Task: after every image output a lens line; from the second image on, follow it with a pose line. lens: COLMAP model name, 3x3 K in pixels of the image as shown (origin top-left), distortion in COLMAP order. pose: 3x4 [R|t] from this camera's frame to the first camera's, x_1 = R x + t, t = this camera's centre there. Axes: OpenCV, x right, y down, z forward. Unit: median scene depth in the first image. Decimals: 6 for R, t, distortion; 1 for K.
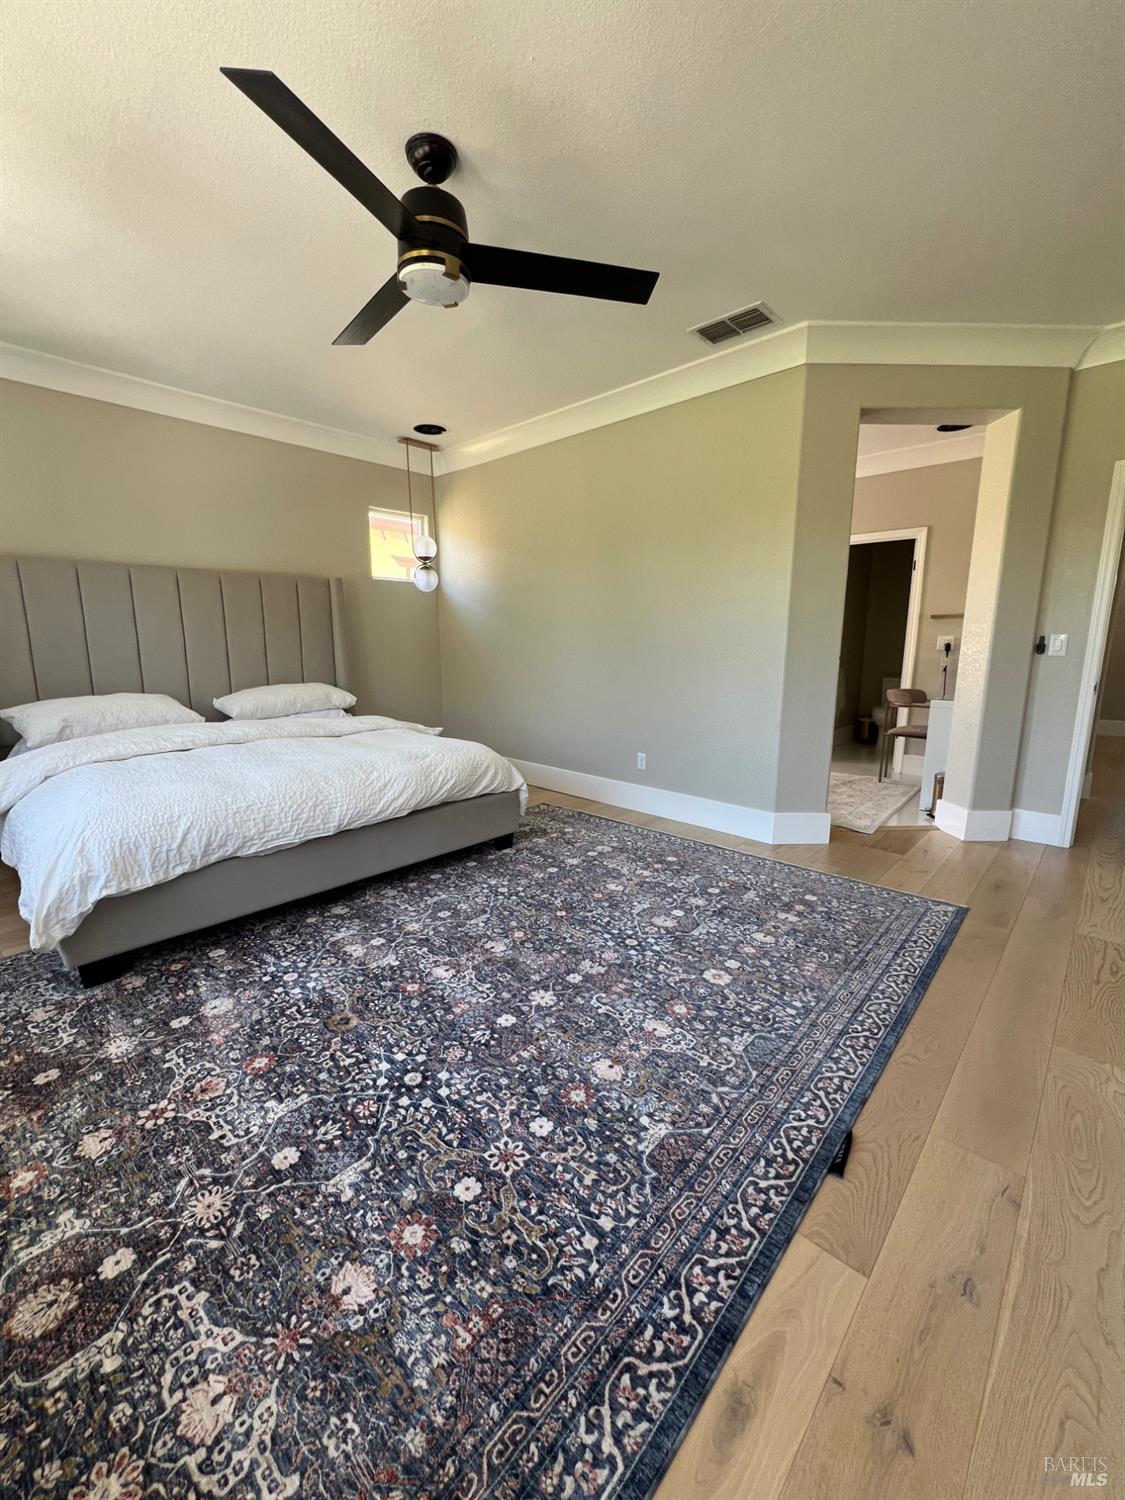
lens RADIAL K [[598.0, 0, 561.4], [0, 598.0, 752.9], [0, 0, 1]] dist [-0.002742, 0.000461]
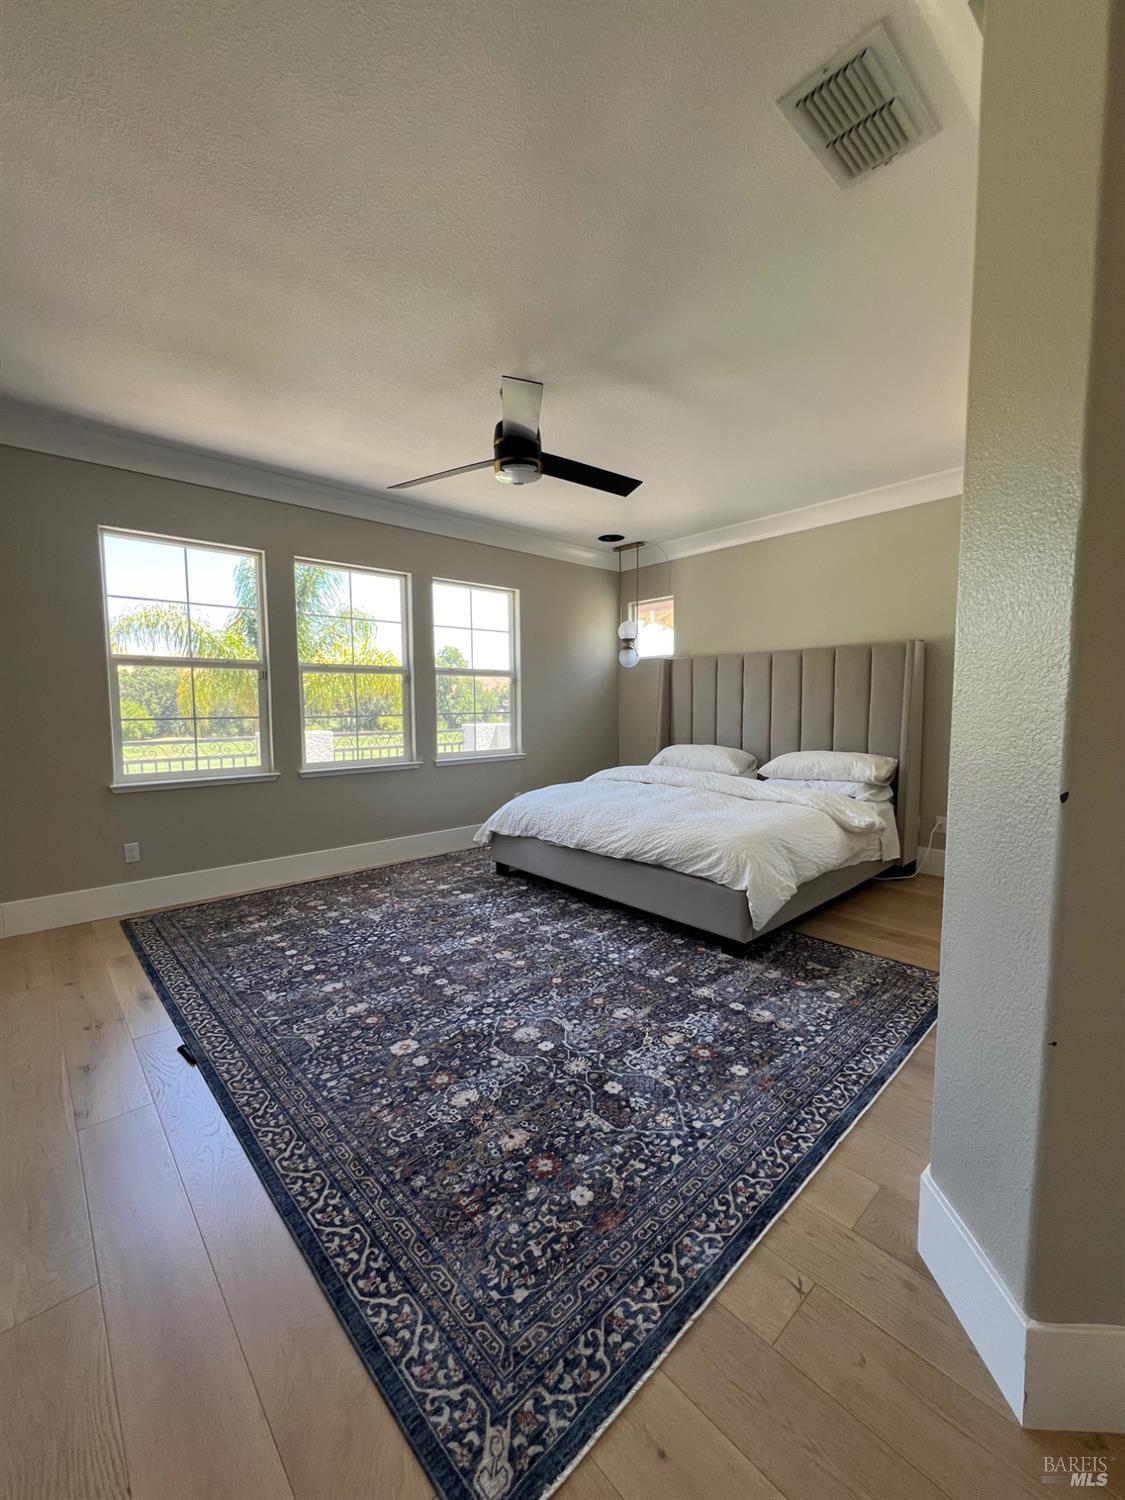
lens RADIAL K [[598.0, 0, 561.4], [0, 598.0, 752.9], [0, 0, 1]] dist [-0.002742, 0.000461]
pose [[-0.075850, 0.084205, -0.993557, 1.098973], [-0.181554, 0.978605, 0.096798, -0.235659], [0.980451, 0.187727, -0.058939, 1.120714]]
